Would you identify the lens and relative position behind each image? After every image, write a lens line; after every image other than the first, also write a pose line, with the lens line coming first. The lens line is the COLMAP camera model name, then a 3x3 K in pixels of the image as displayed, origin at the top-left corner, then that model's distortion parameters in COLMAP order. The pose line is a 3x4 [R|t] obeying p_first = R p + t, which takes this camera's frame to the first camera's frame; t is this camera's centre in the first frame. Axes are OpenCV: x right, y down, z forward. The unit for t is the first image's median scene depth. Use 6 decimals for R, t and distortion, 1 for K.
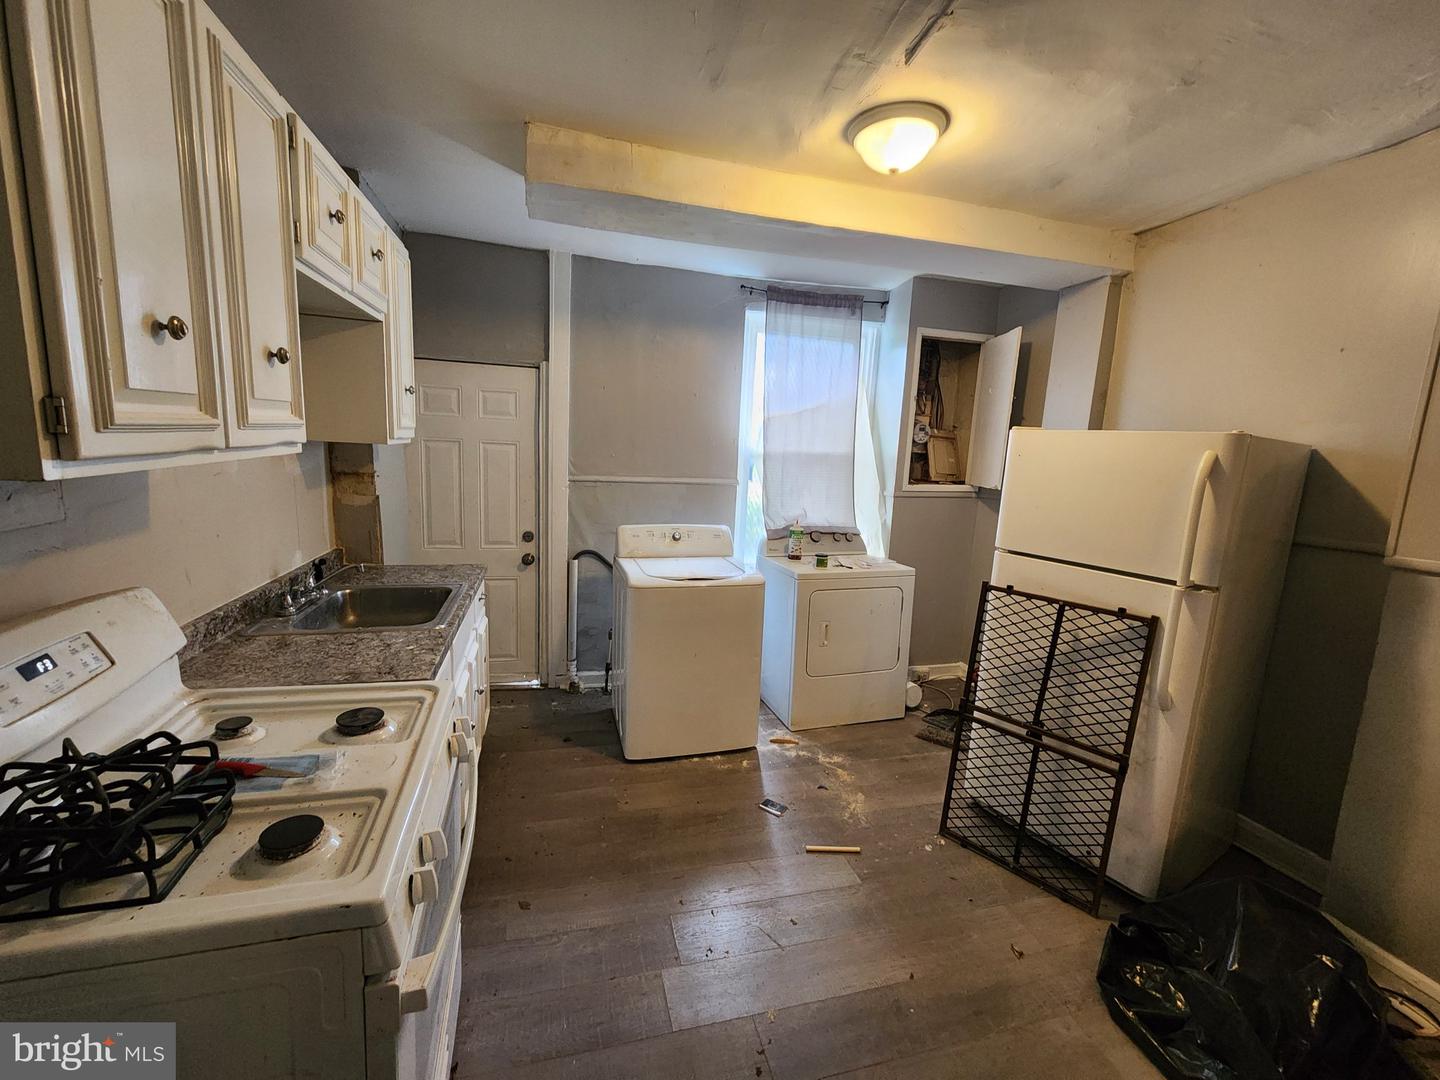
lens RADIAL K [[597.8, 0, 727.2], [0, 597.8, 535.1], [0, 0, 1]] dist [-0.002970, 0.000501]
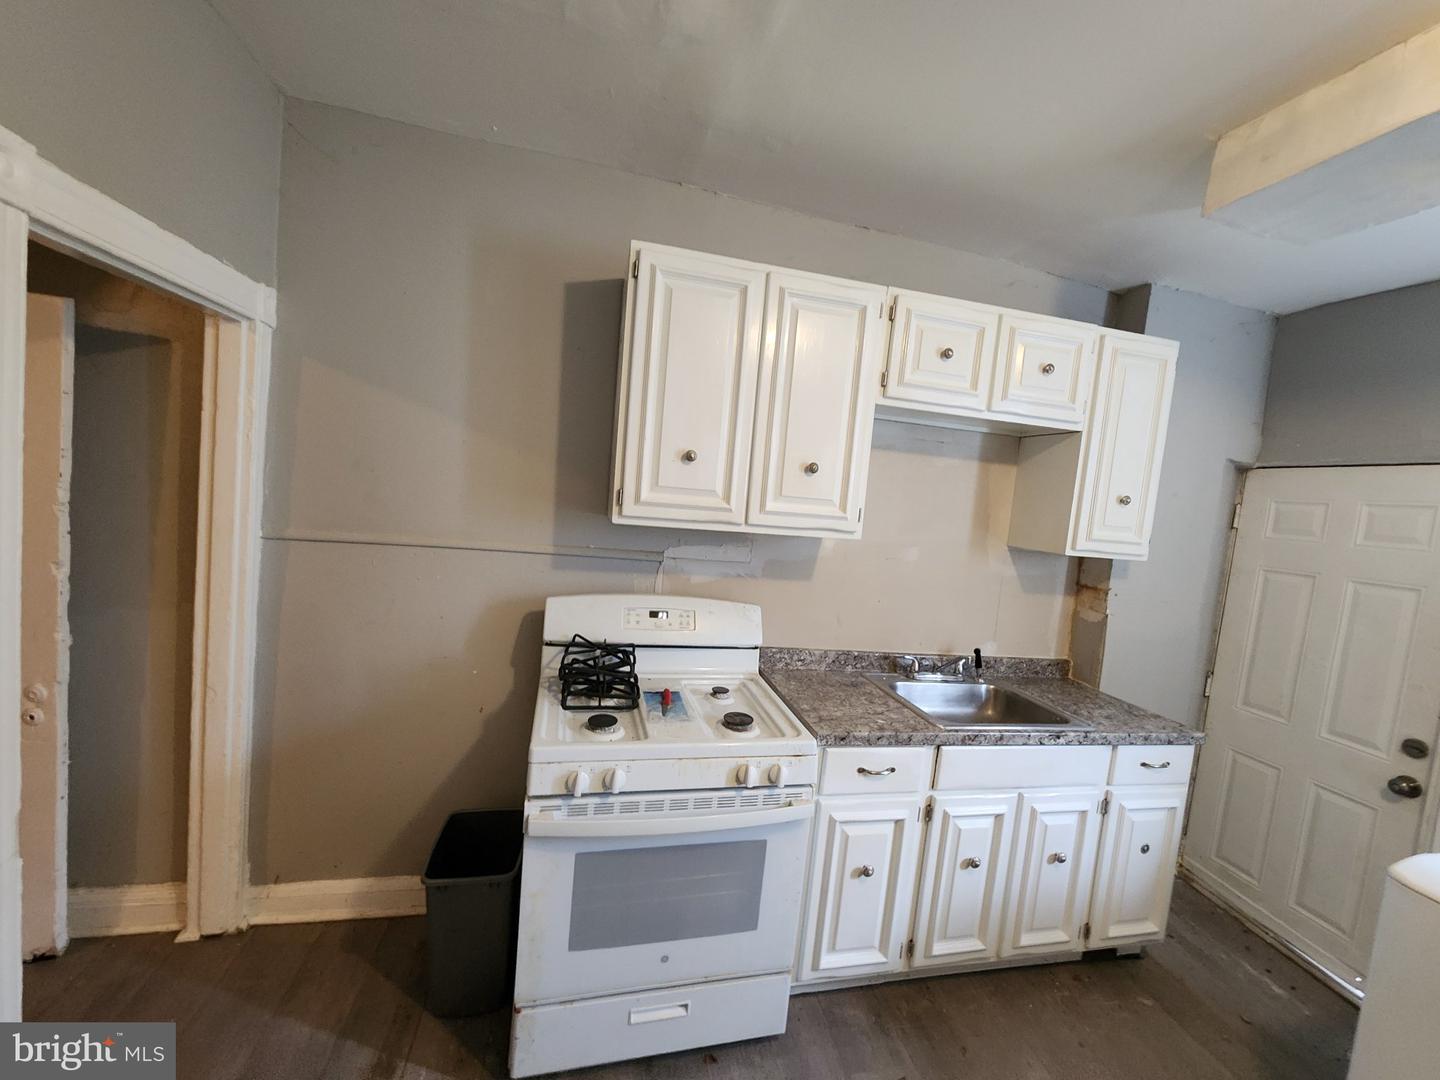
lens RADIAL K [[597.8, 0, 727.6], [0, 597.8, 546.2], [0, 0, 1]] dist [-0.002970, 0.000501]
pose [[-0.035350, 0.035427, -0.998747, 0.231183], [-0.249510, 0.967410, 0.043146, -0.040576], [0.967727, 0.250723, -0.025358, 0.282493]]
